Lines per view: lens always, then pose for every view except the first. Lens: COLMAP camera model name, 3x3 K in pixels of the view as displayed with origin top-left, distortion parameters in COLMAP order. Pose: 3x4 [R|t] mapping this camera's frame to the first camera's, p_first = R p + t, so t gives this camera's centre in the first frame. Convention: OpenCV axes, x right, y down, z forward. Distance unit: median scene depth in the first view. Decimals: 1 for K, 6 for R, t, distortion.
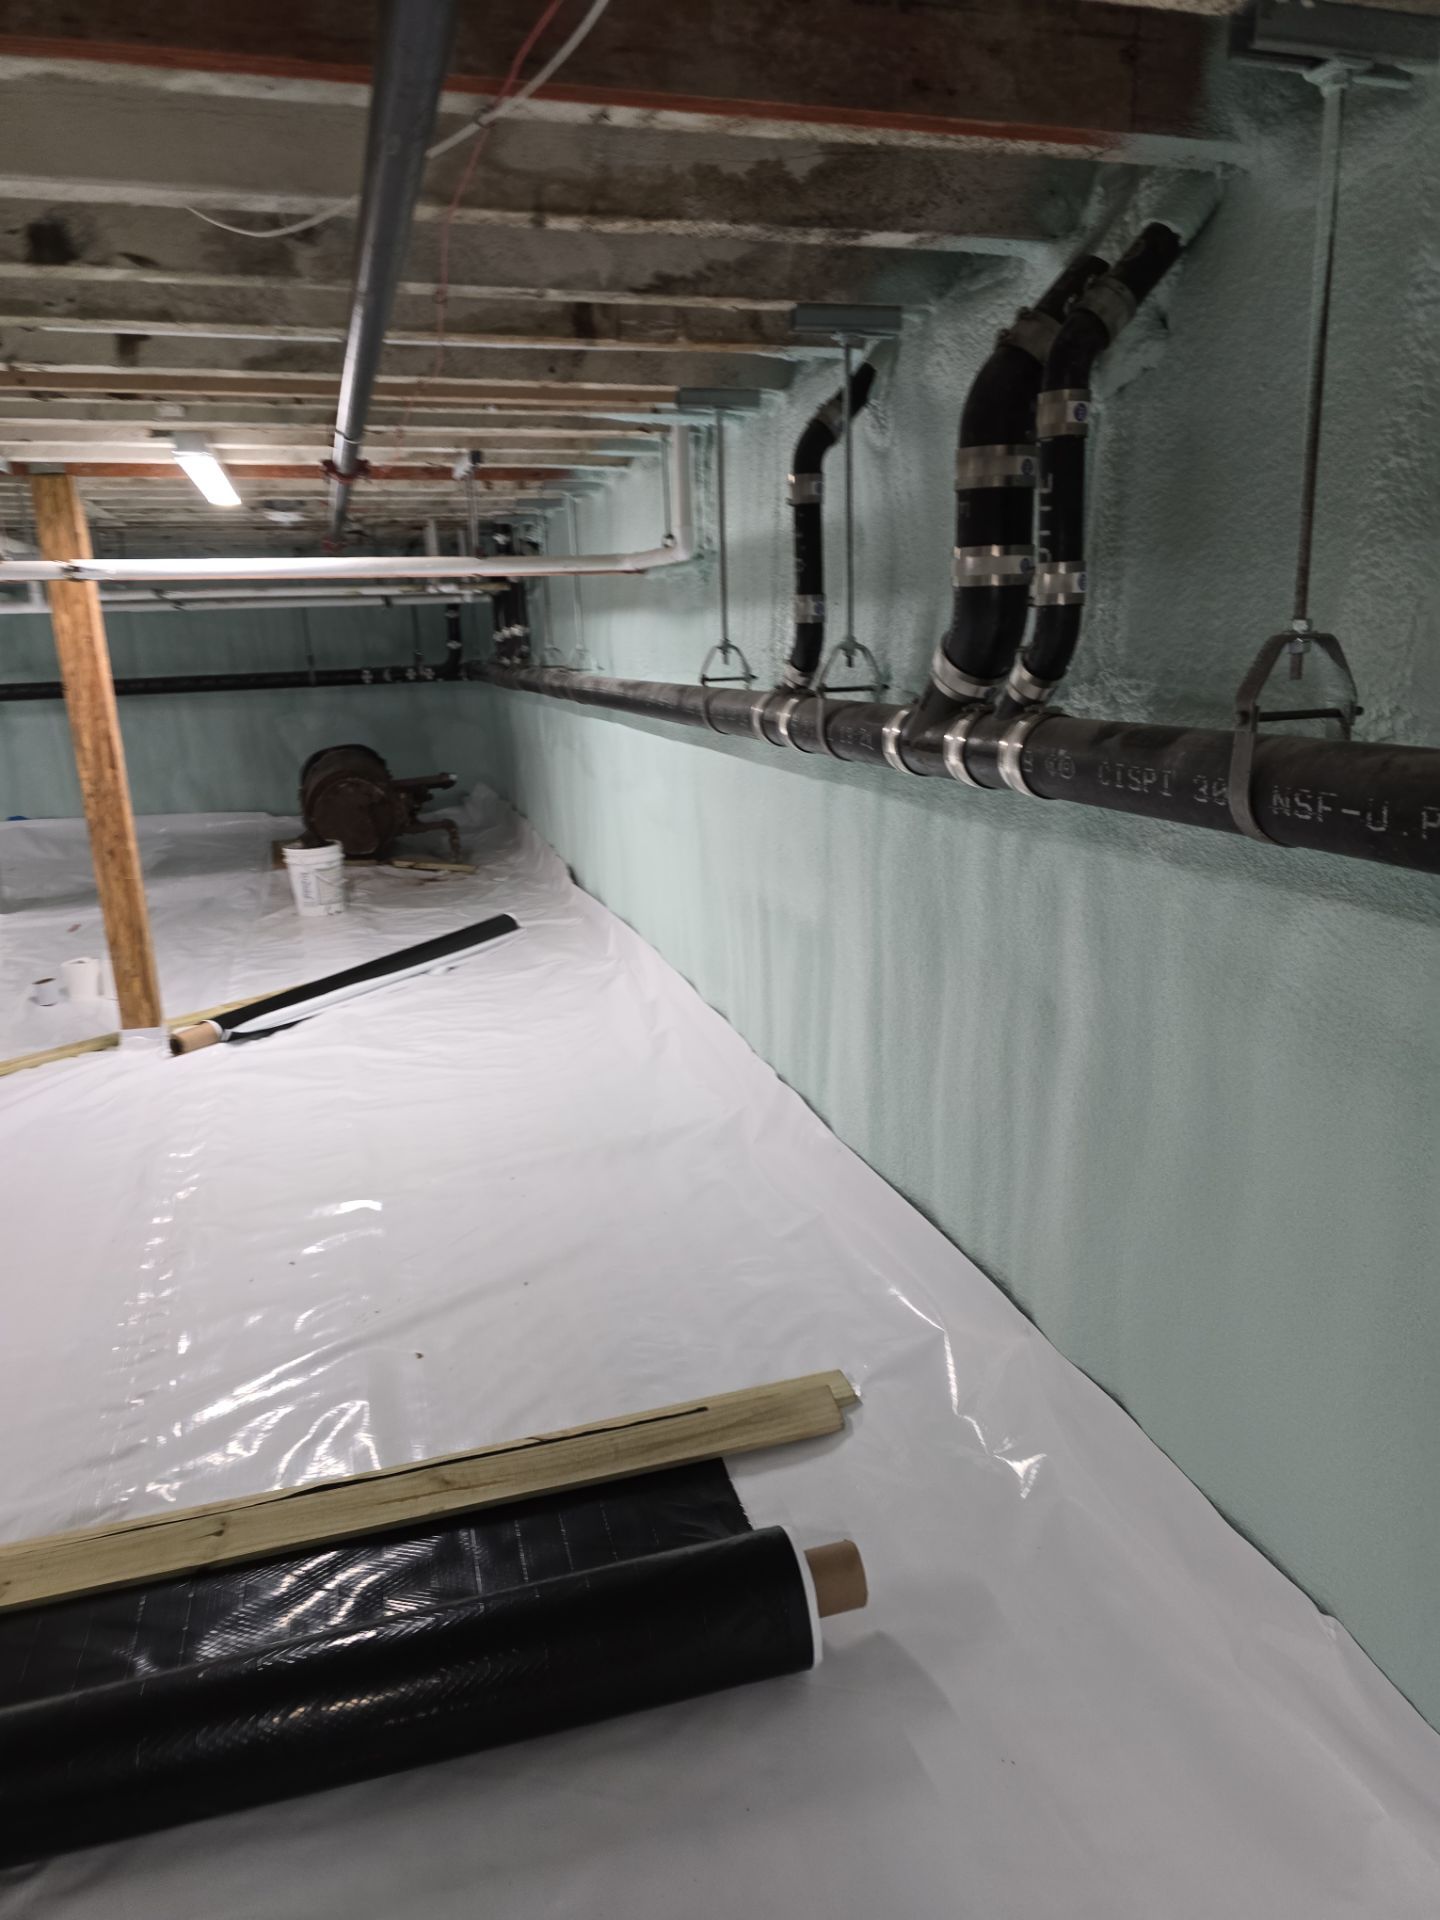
lens RADIAL K [[1274.5, 0, 707.4], [0, 1274.5, 974.2], [0, 0, 1]] dist [0.056697, -0.052739]
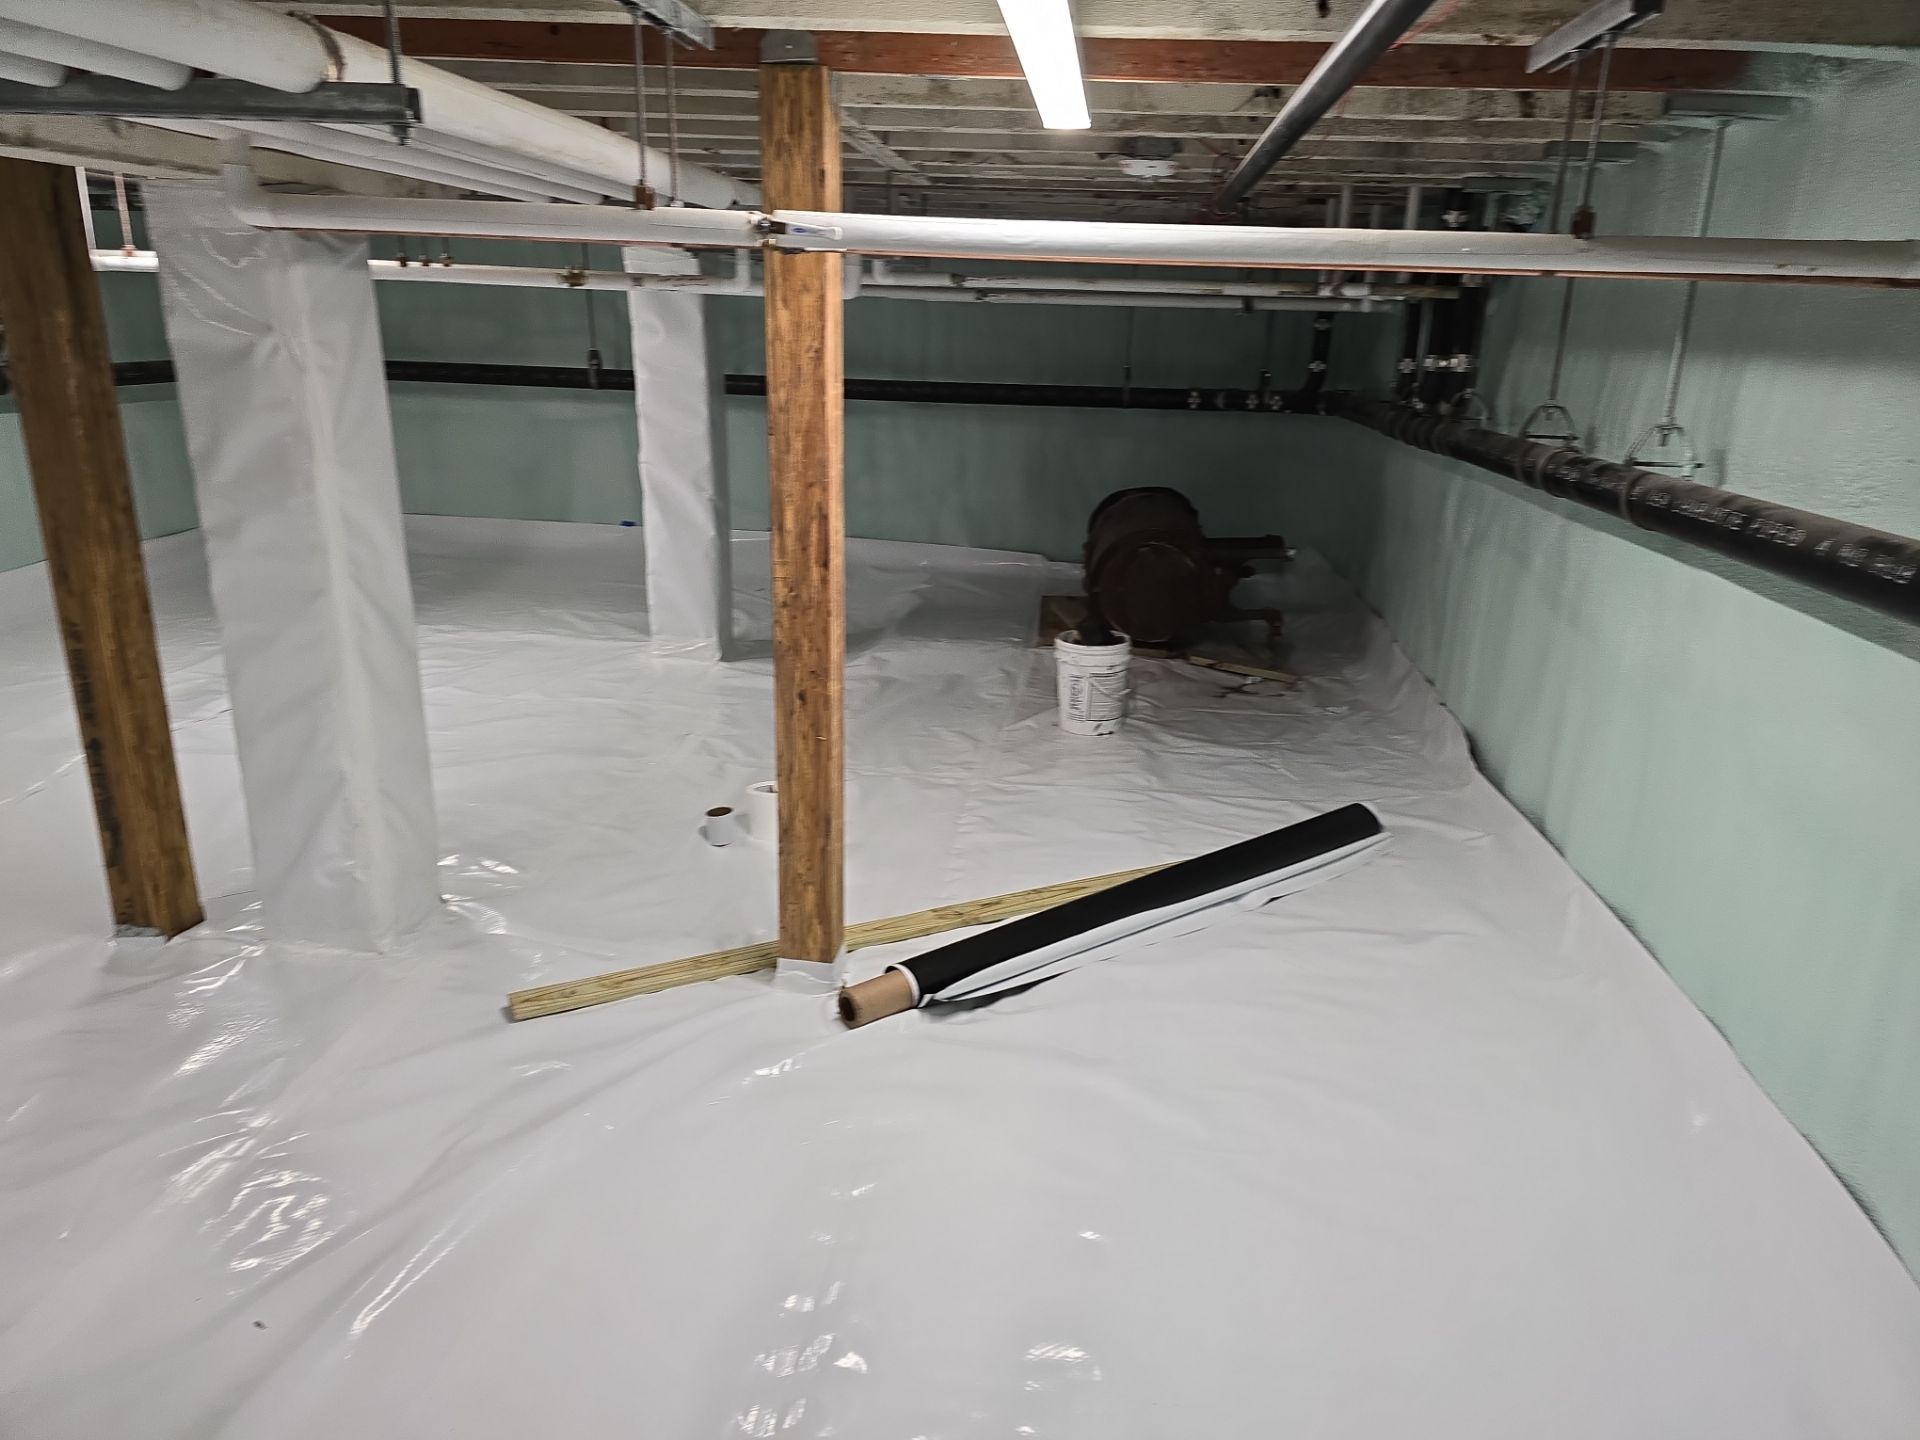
lens RADIAL K [[1274.5, 0, 975.6], [0, 1274.5, 733.7], [0, 0, 1]] dist [0.056697, -0.052739]
pose [[0.922544, 0.176491, -0.343168, -0.112039], [-0.160897, 0.984220, 0.073641, -0.090459], [0.350749, -0.012722, 0.936383, 0.297695]]
